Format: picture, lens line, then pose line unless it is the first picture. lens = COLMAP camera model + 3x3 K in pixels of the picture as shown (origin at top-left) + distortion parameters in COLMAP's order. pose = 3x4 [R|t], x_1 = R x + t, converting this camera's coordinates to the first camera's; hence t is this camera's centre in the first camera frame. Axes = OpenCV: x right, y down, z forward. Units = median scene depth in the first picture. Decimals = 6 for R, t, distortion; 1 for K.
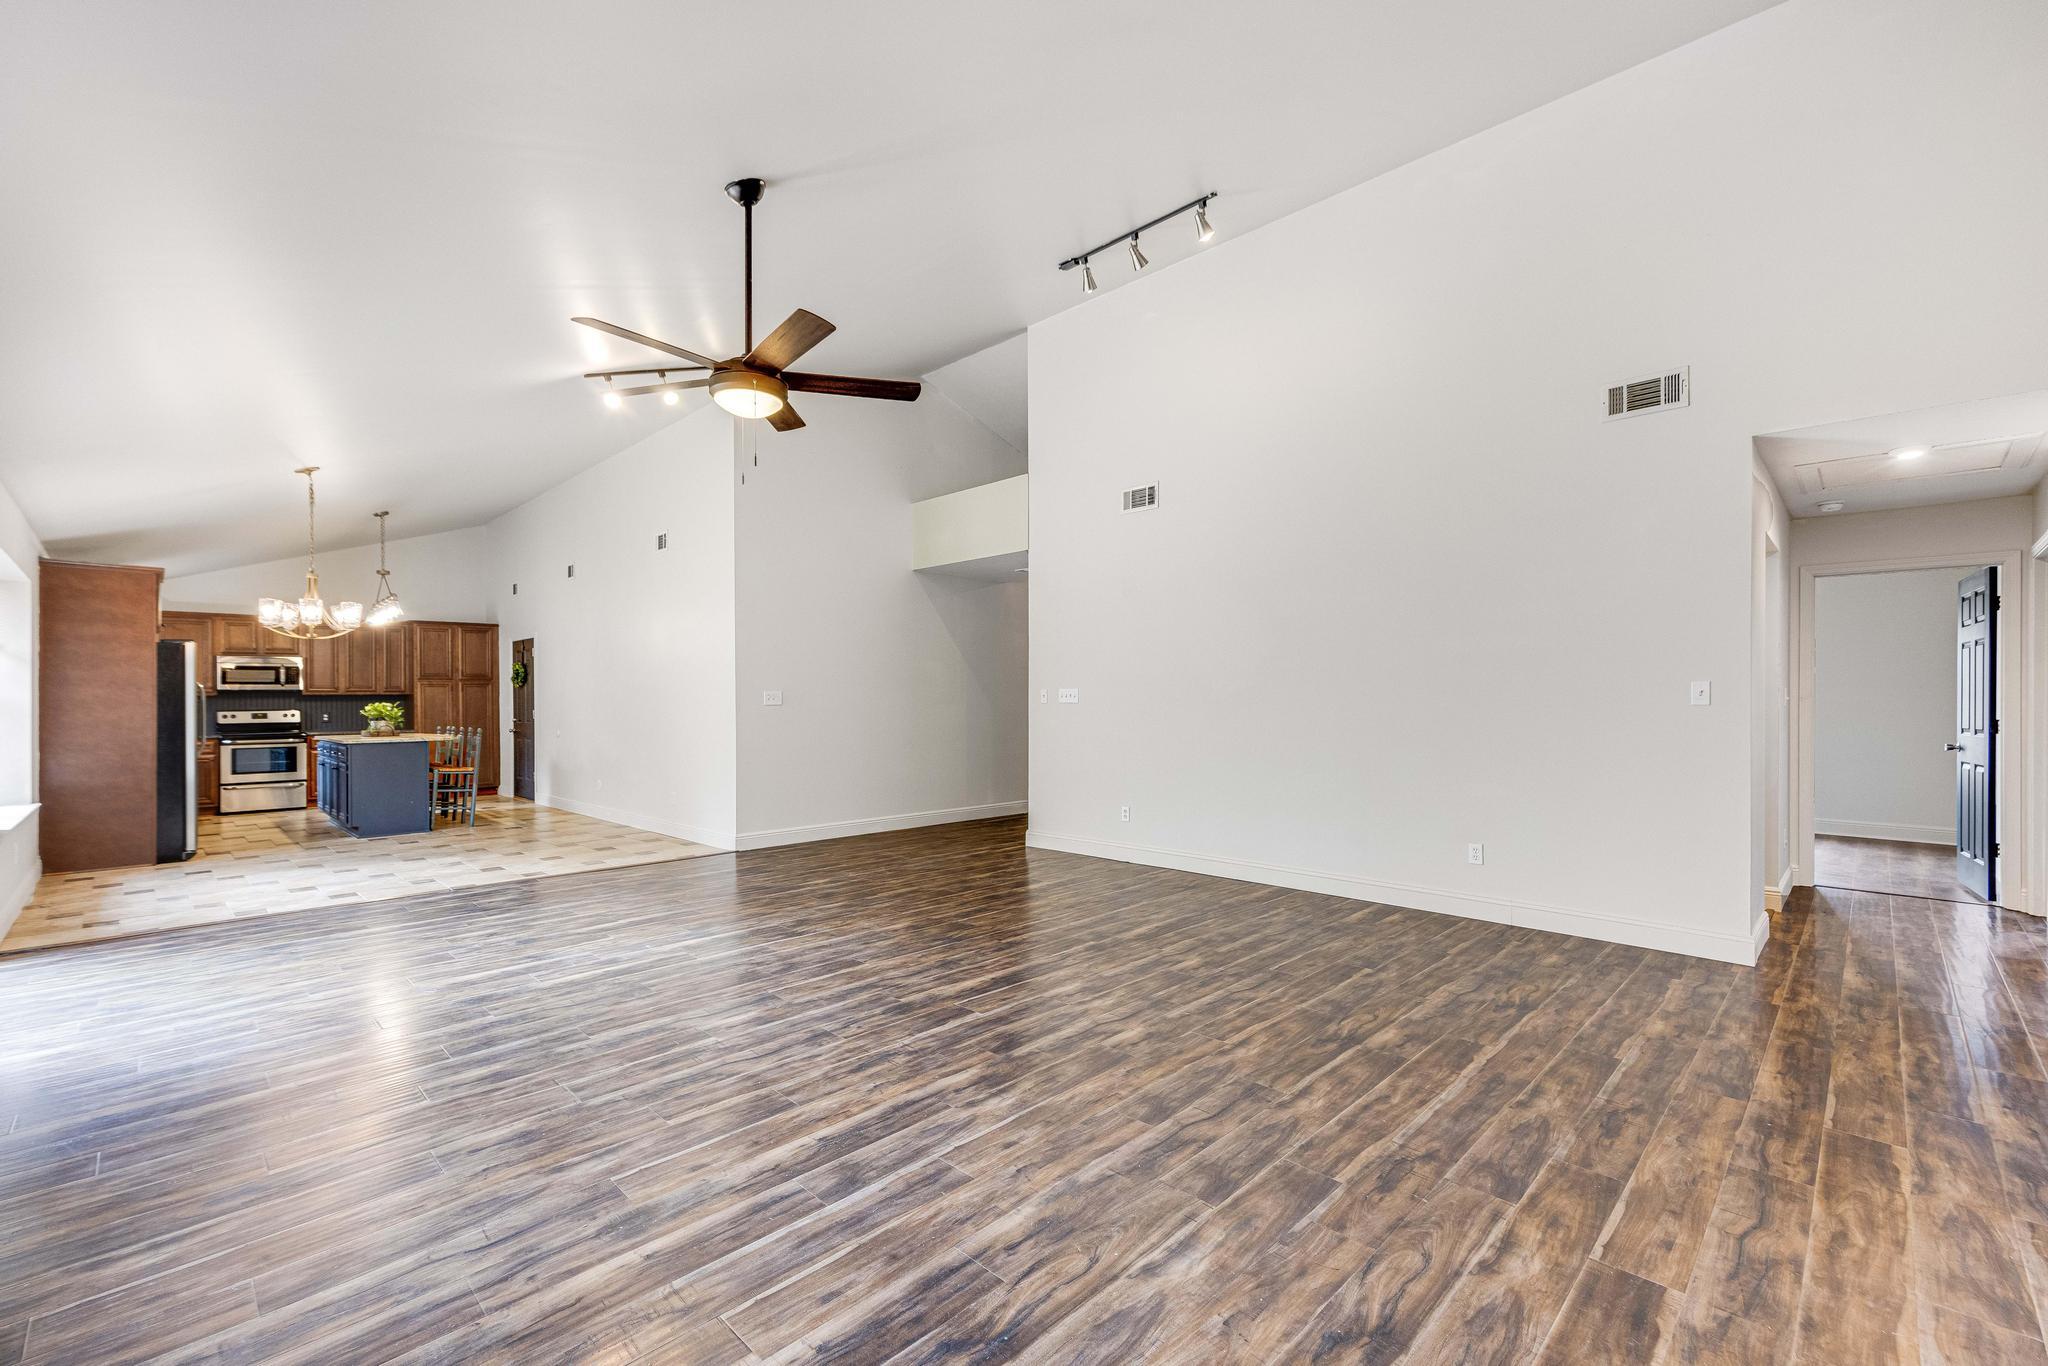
lens RADIAL K [[870.0, 0, 993.9], [0, 870.0, 689.2], [0, 0, 1]] dist [0.001413, -0.000184]
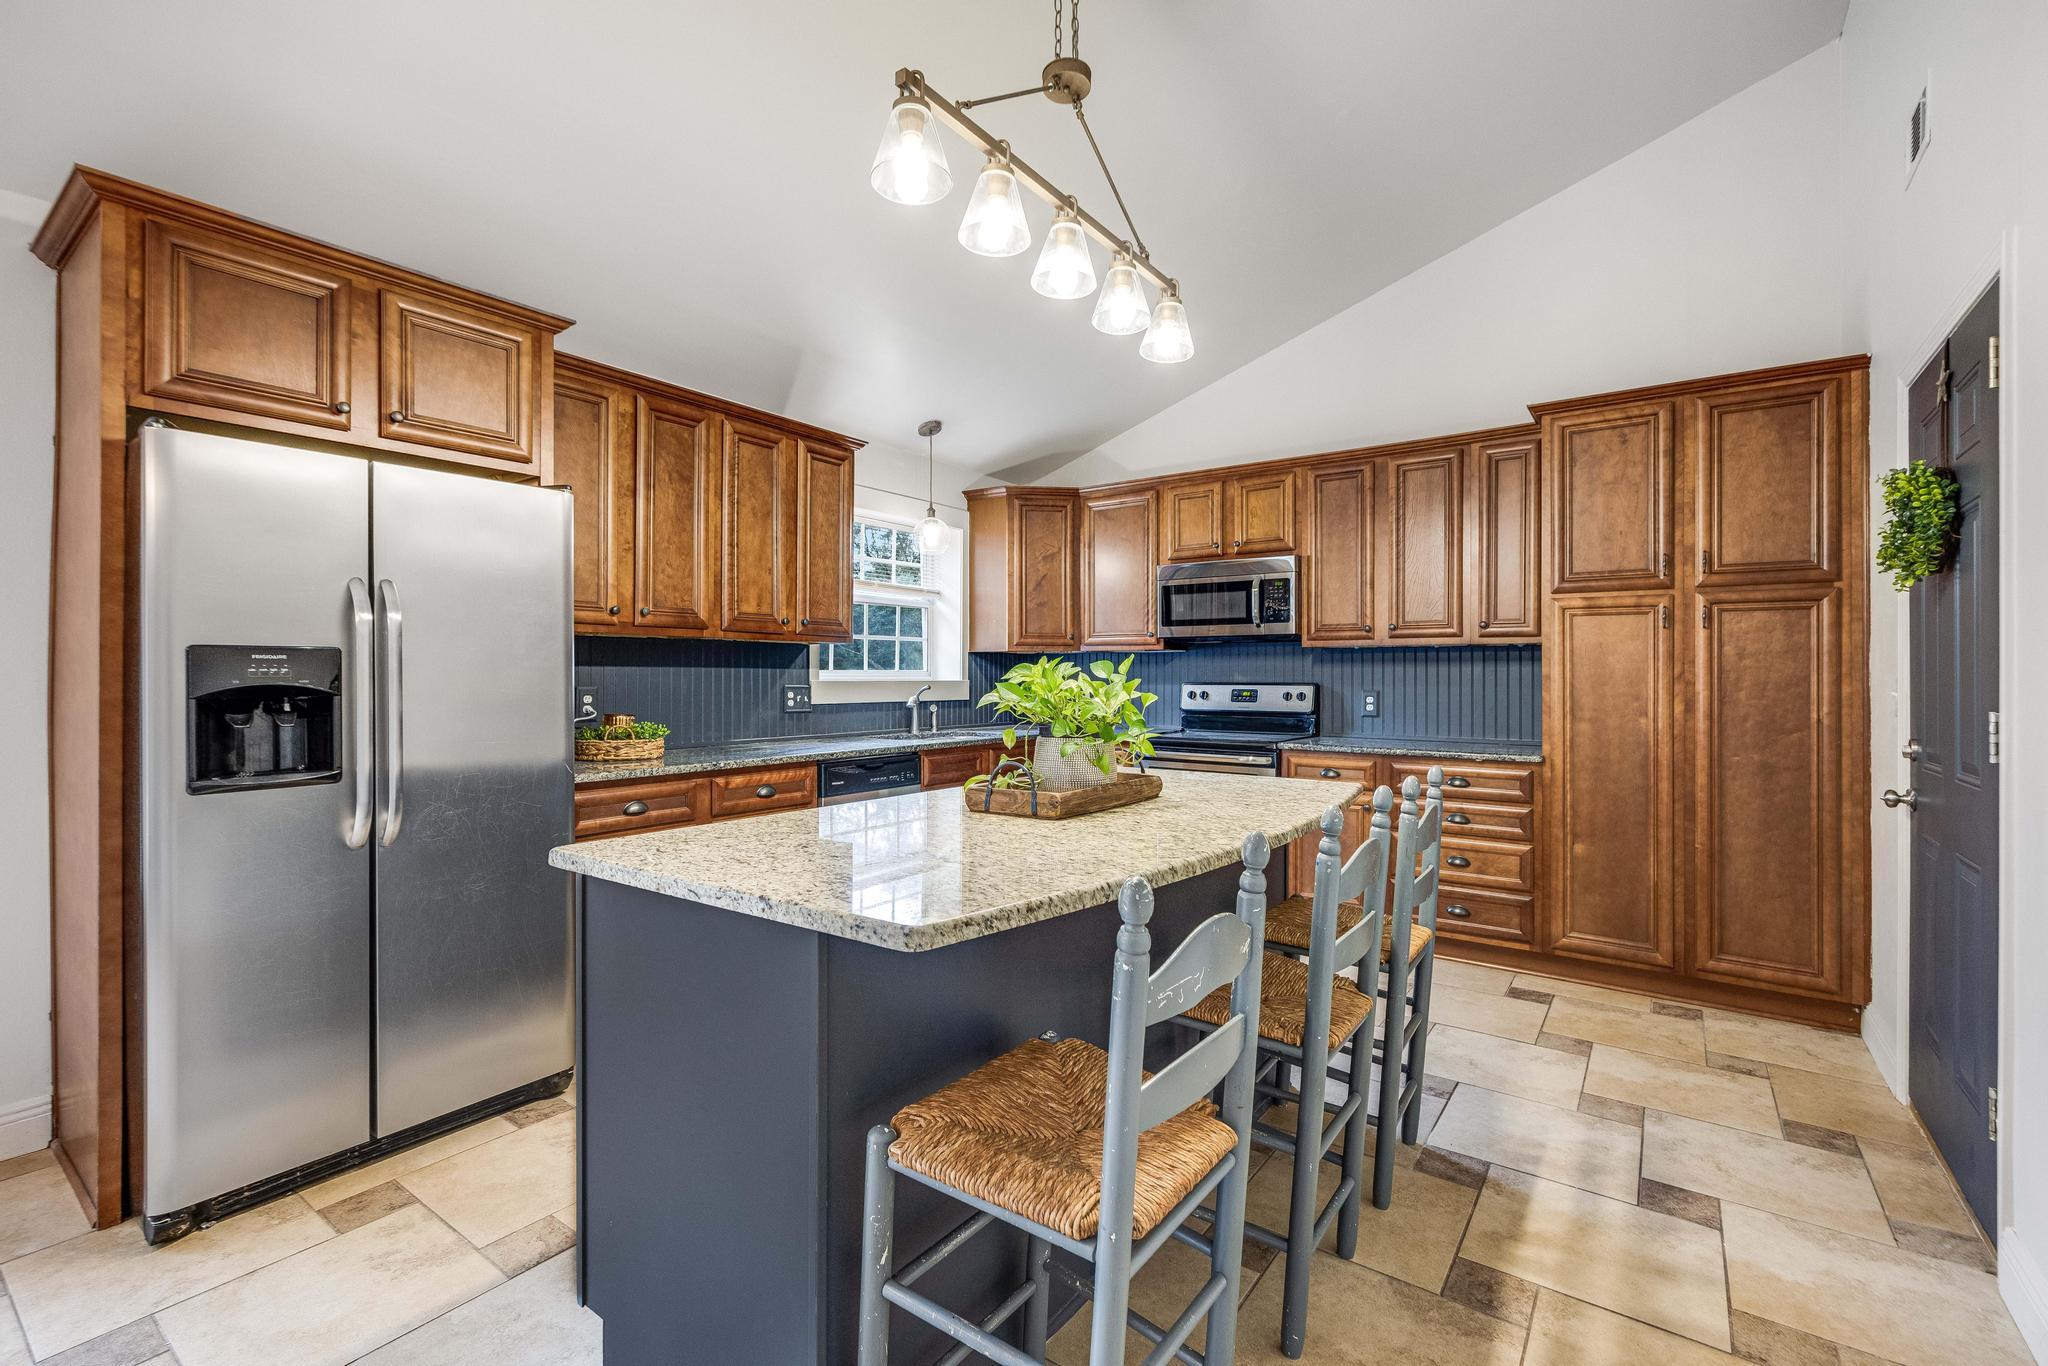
lens RADIAL K [[921.7, 0, 1024.0], [0, 921.7, 683.0], [0, 0, 1]] dist [0.008614, 0.000106]
pose [[0.180816, 0.018388, -0.983345, -0.904892], [0.008095, 0.999764, 0.020183, 0.030968], [0.983484, -0.011609, 0.180624, 1.838107]]
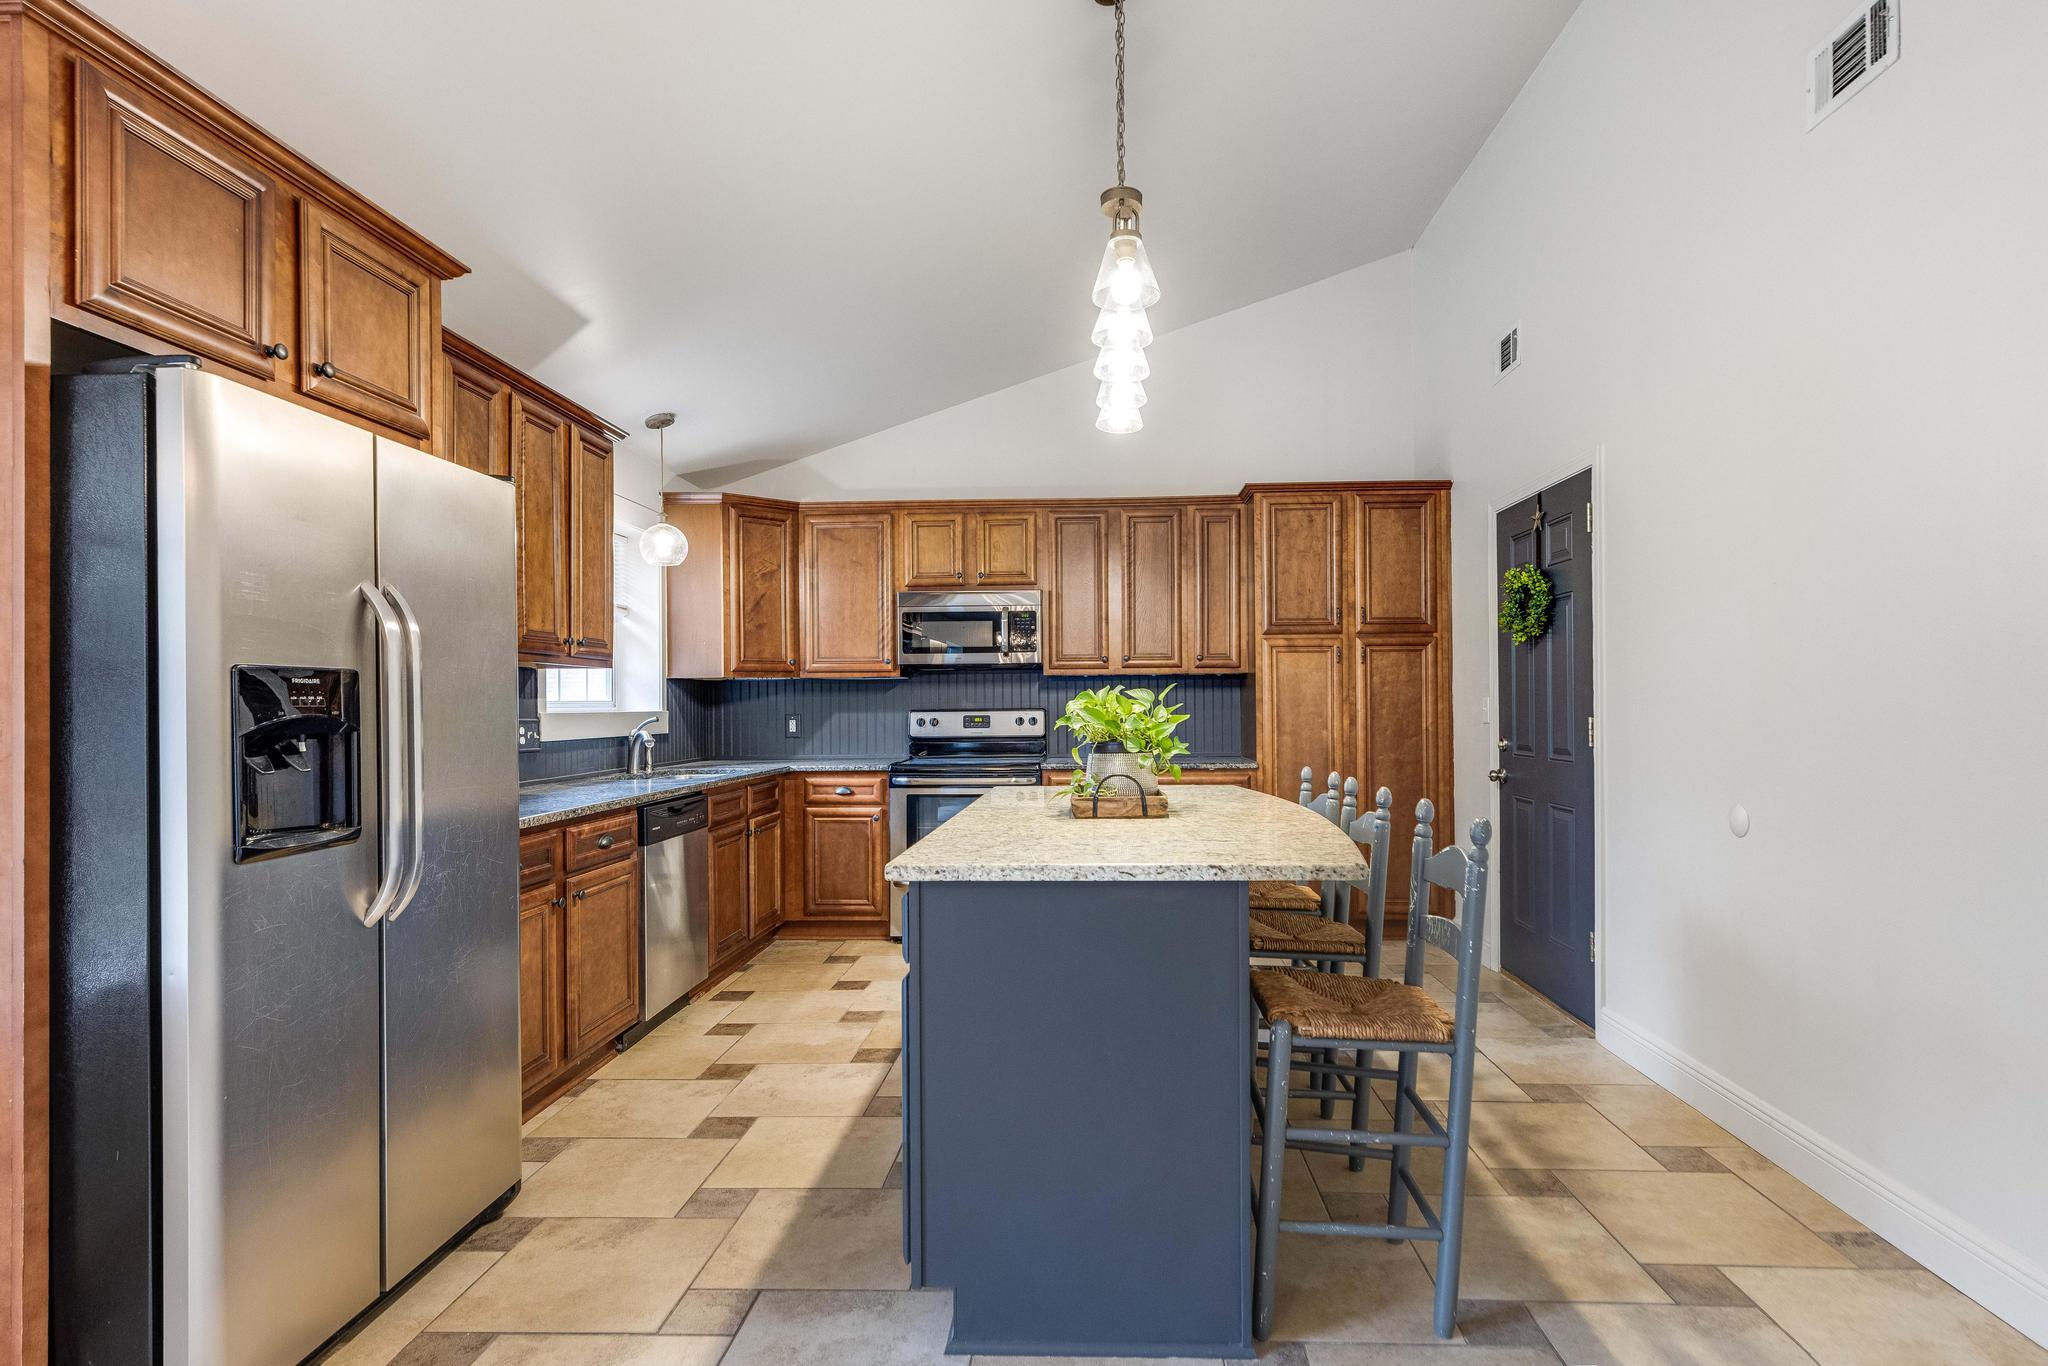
lens RADIAL K [[1040.2, 0, 1070.4], [0, 1040.2, 723.5], [0, 0, 1]] dist [-0.000417, 0.007031]
pose [[0.693938, 0.017748, -0.719816, -0.934426], [0.010315, 0.999349, 0.034584, 0.029483], [0.719961, -0.031424, 0.693303, 1.489100]]
